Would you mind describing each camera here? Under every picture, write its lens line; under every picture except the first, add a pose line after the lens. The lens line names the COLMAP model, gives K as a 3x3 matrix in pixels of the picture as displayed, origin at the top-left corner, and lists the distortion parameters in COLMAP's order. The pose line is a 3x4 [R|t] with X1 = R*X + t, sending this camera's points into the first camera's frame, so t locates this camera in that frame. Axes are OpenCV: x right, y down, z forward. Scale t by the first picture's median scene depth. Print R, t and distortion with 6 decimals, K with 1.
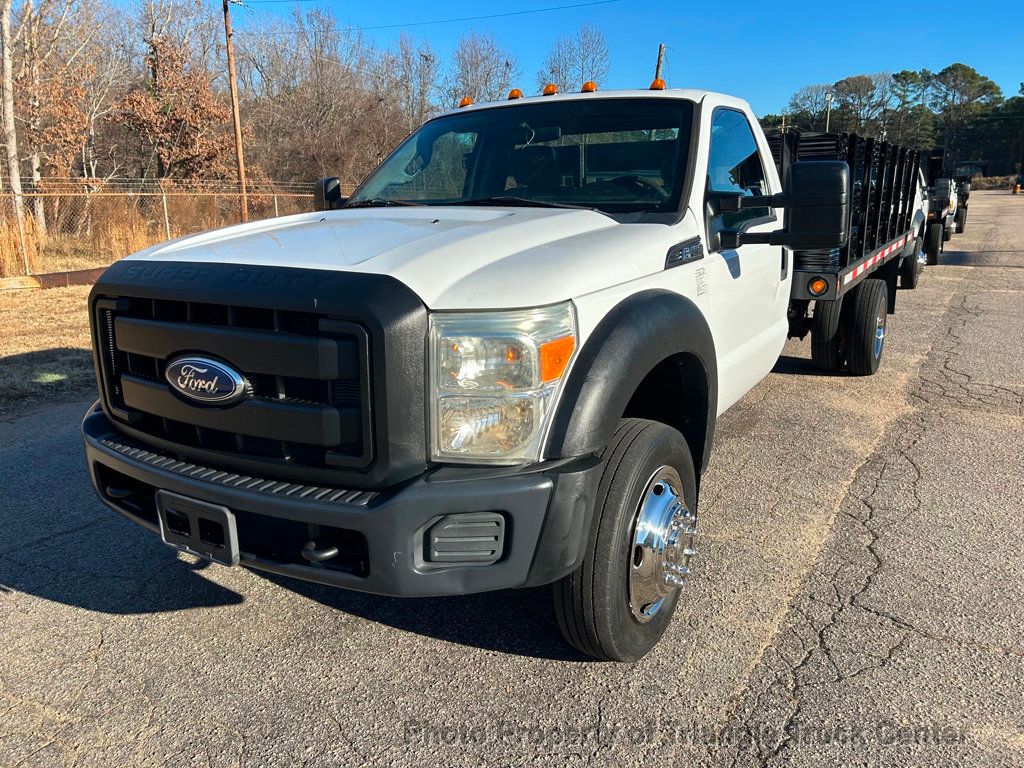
lens RADIAL K [[771.0, 0, 505.9], [0, 771.0, 386.3], [0, 0, 1]] dist [0.056336, -0.059739]
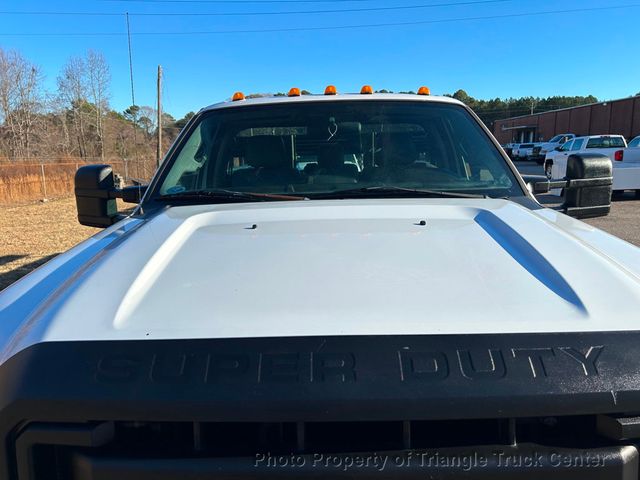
lens RADIAL K [[481.9, 0, 318.2], [0, 481.9, 236.9], [0, 0, 1]] dist [0.056336, -0.059739]
pose [[0.862346, -0.092718, 0.497757, -0.426302], [0.134058, 0.989816, -0.047876, -0.166641], [-0.488249, 0.108014, 0.865994, 0.510718]]
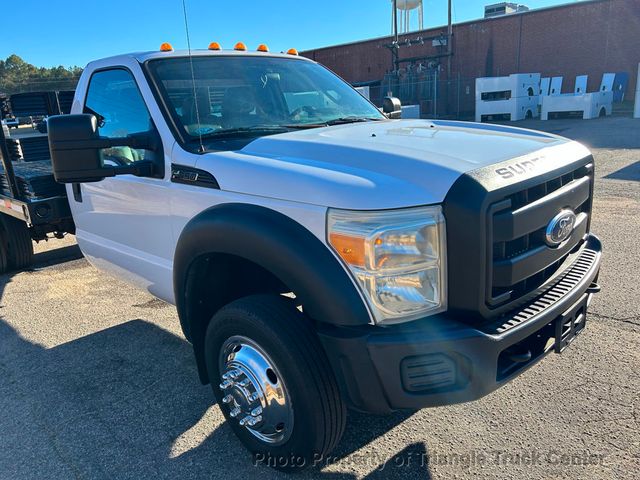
lens RADIAL K [[481.9, 0, 316.0], [0, 481.9, 244.3], [0, 0, 1]] dist [0.056336, -0.059739]
pose [[0.223032, -0.269959, 0.936685, -1.040209], [0.296937, 0.934039, 0.198494, -0.228224], [-0.928485, 0.233866, 0.288481, 0.881857]]
